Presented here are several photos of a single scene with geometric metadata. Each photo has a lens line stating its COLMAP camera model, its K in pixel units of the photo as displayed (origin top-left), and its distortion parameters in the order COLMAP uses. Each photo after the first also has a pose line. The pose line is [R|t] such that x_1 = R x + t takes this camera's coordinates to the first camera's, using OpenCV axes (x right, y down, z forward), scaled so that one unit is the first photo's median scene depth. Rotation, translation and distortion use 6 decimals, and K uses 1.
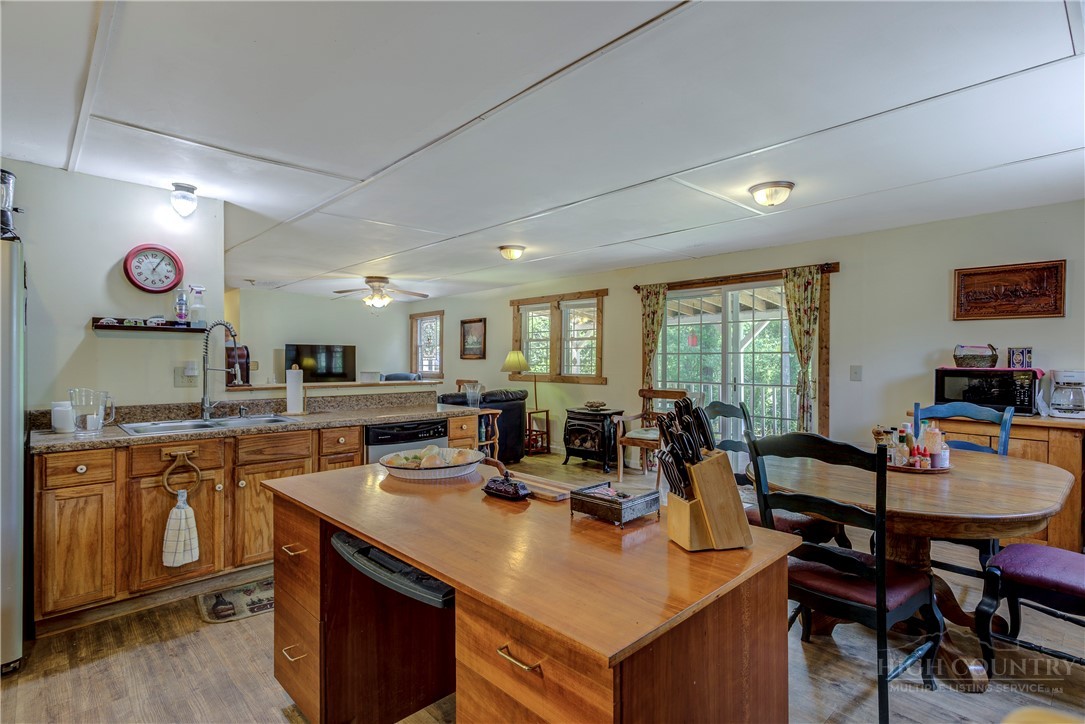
lens RADIAL K [[529.3, 0, 538.3], [0, 529.3, 355.9], [0, 0, 1]] dist [0.005257, 0.001788]
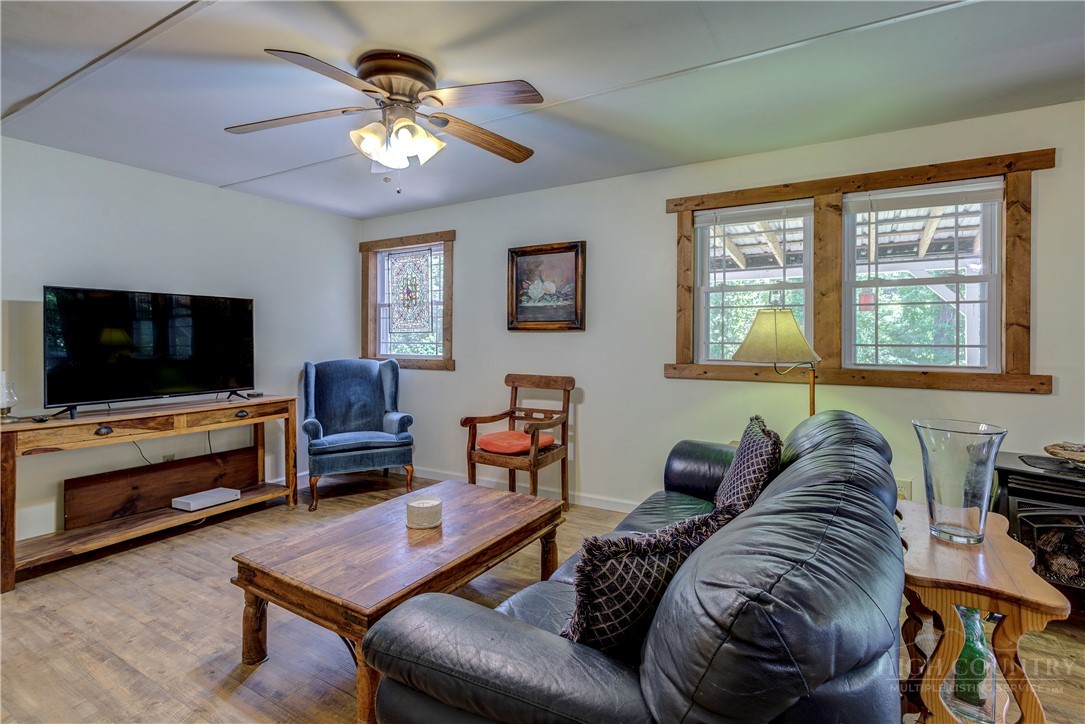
lens RADIAL K [[529.3, 0, 558.9], [0, 529.3, 333.7], [0, 0, 1]] dist [0.005257, 0.001788]
pose [[0.954794, 0.010655, 0.297078, -0.252402], [-0.009156, 0.999937, -0.006438, 0.011750], [-0.297128, 0.003427, 0.954832, 0.552746]]
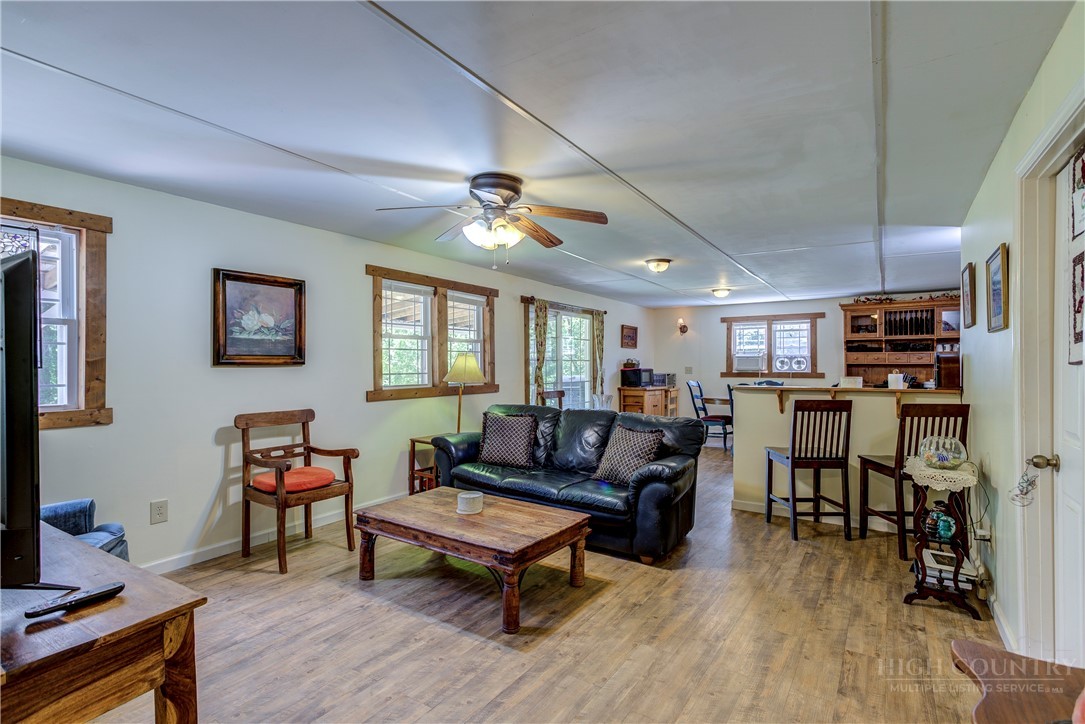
lens RADIAL K [[529.3, 0, 543.0], [0, 529.3, 367.5], [0, 0, 1]] dist [0.005257, 0.001788]
pose [[-0.255879, 0.004121, 0.966700, -0.611162], [0.007746, 0.999968, -0.002213, 0.010700], [-0.966678, 0.006922, -0.255903, 0.887111]]
